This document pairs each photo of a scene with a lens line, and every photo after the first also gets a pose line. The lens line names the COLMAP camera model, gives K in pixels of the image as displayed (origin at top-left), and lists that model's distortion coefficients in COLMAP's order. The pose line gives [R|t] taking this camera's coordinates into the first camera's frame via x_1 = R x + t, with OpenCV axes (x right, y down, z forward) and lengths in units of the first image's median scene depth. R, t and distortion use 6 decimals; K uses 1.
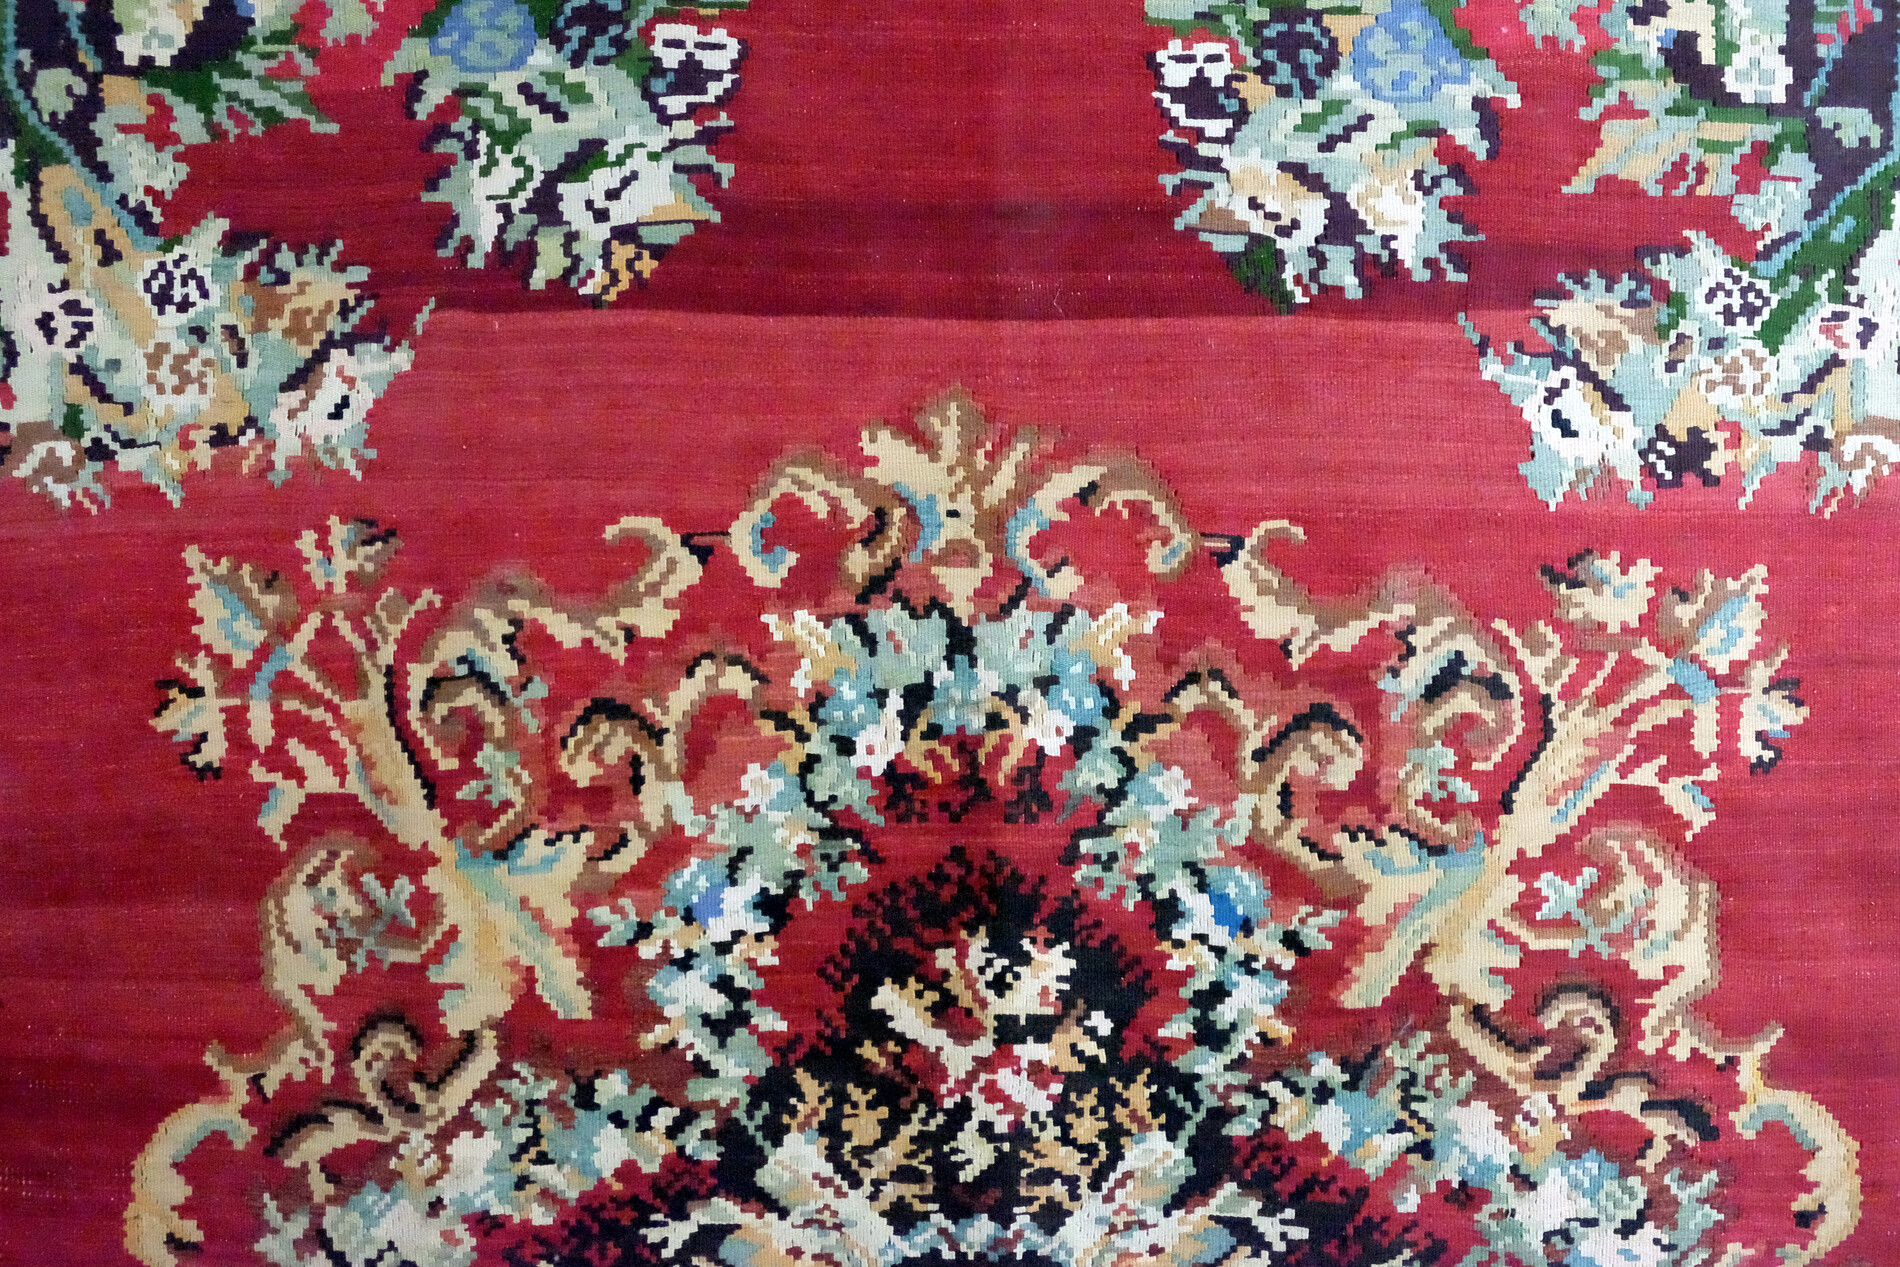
lens RADIAL K [[2666.8, 0, 973.3], [0, 2666.8, 678.6], [0, 0, 1]] dist [0.007374, 0.000000]
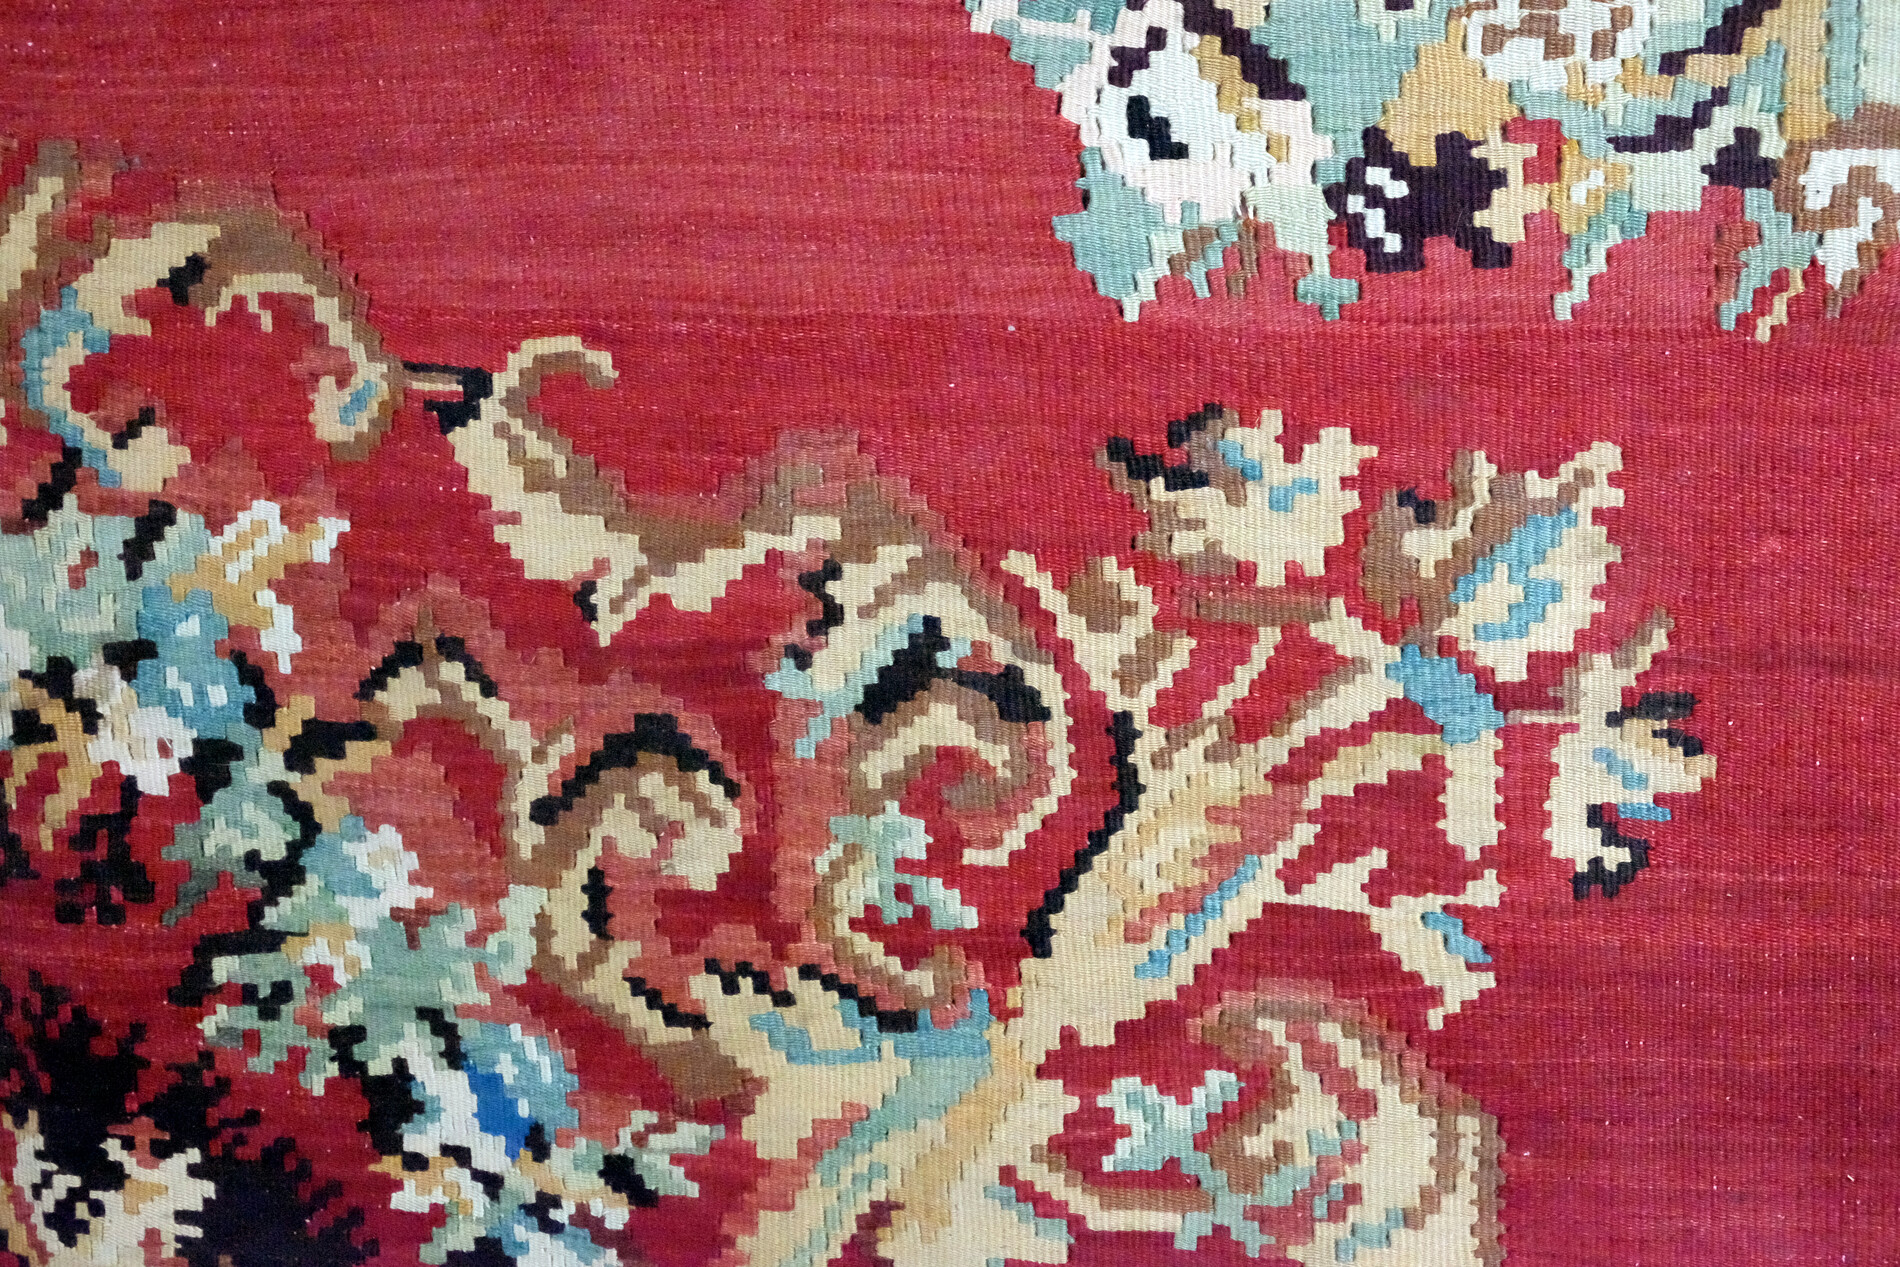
lens RADIAL K [[2666.8, 0, 1004.1], [0, 2666.8, 669.4], [0, 0, 1]] dist [0.007374, 0.000000]
pose [[0.973691, 0.037601, -0.224750, 0.300740], [-0.012525, 0.993632, 0.111974, -0.054199], [0.227530, -0.106214, 0.967961, 0.541087]]
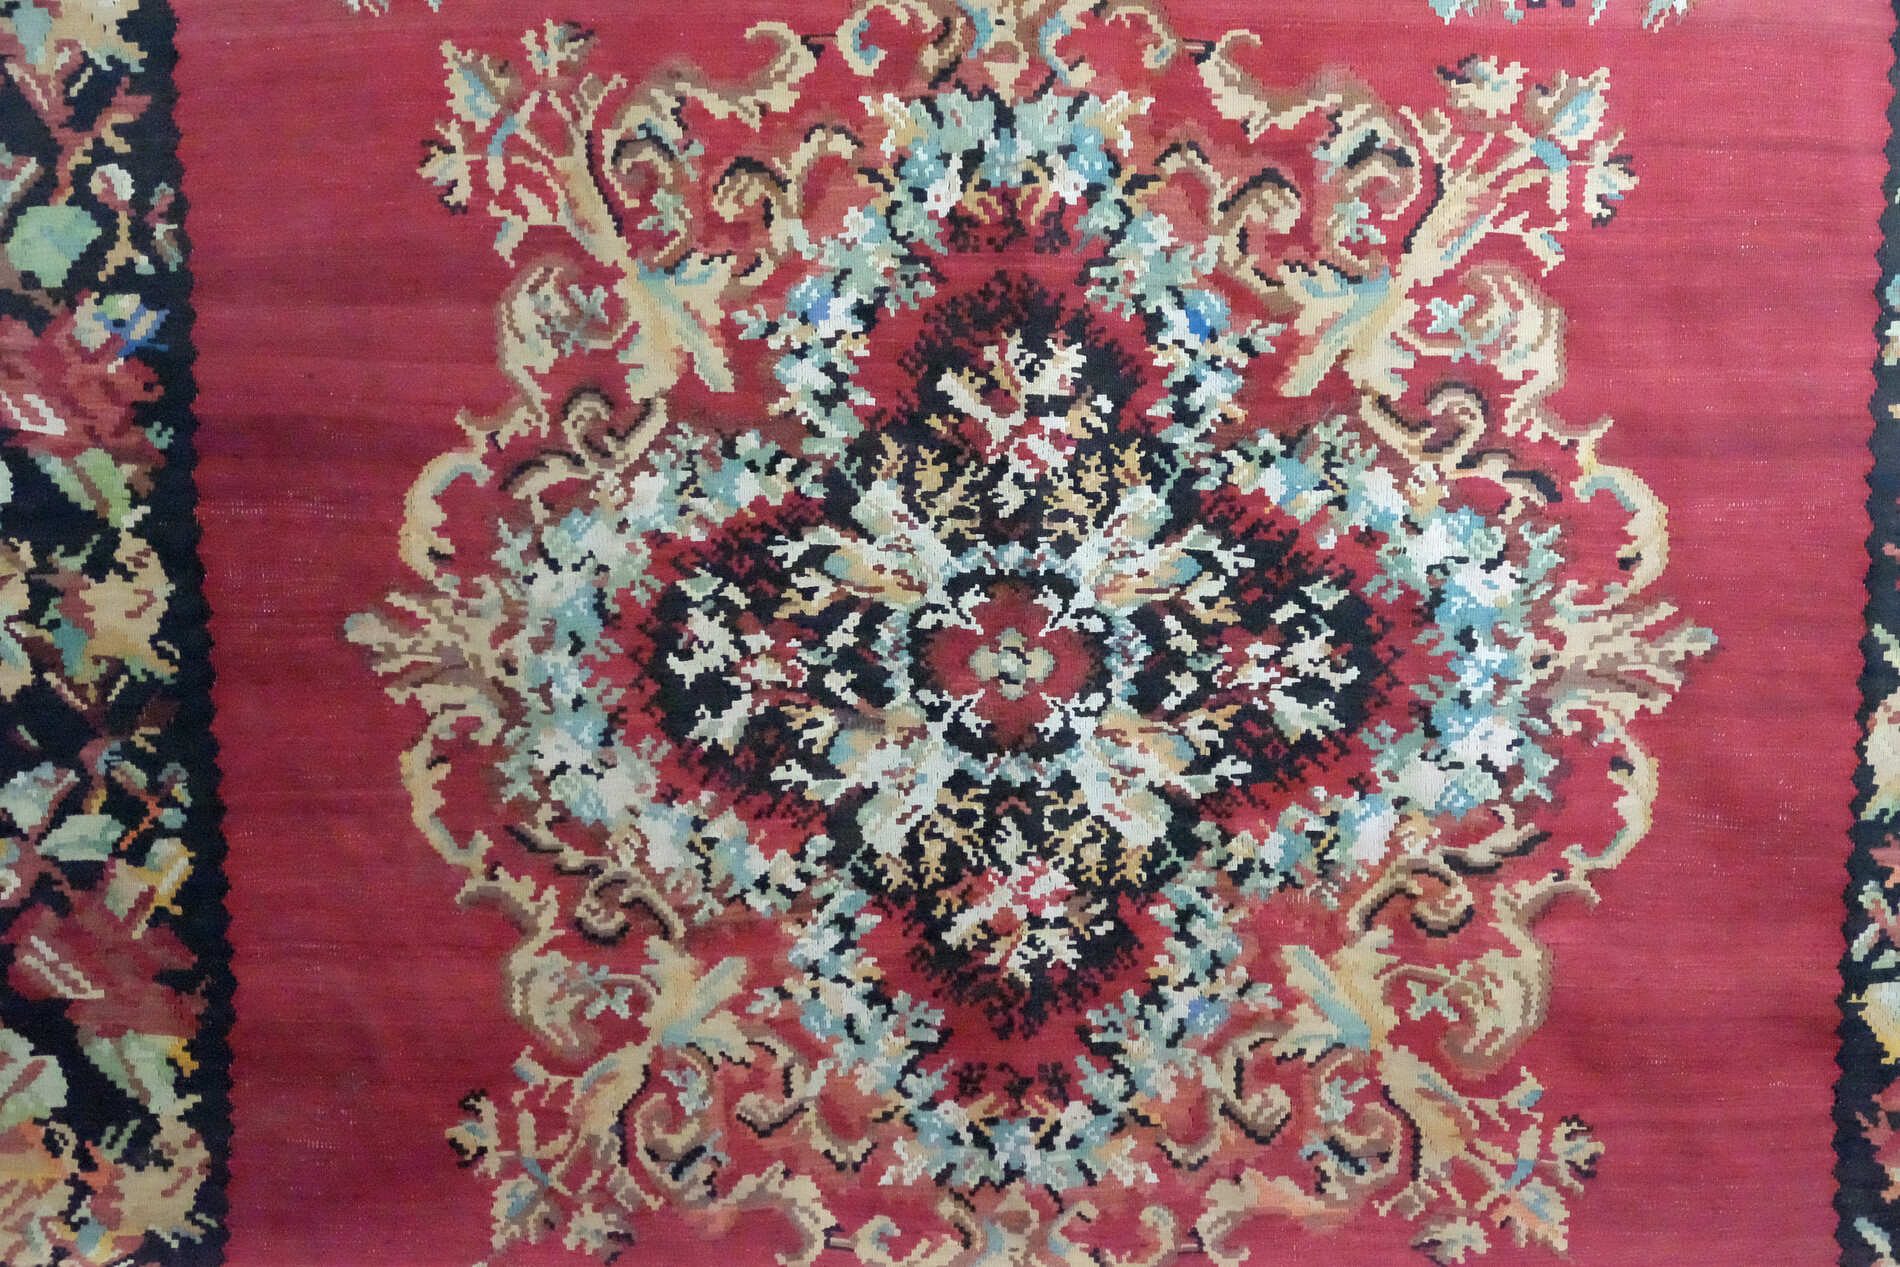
lens RADIAL K [[3258.3, 0, 976.9], [0, 3258.3, 715.2], [0, 0, 1]] dist [0.032804, 0.000000]
pose [[0.998608, 0.019294, -0.049085, 0.068012], [-0.013512, 0.993216, 0.115498, 0.095538], [0.050980, -0.114674, 0.992094, -0.681690]]
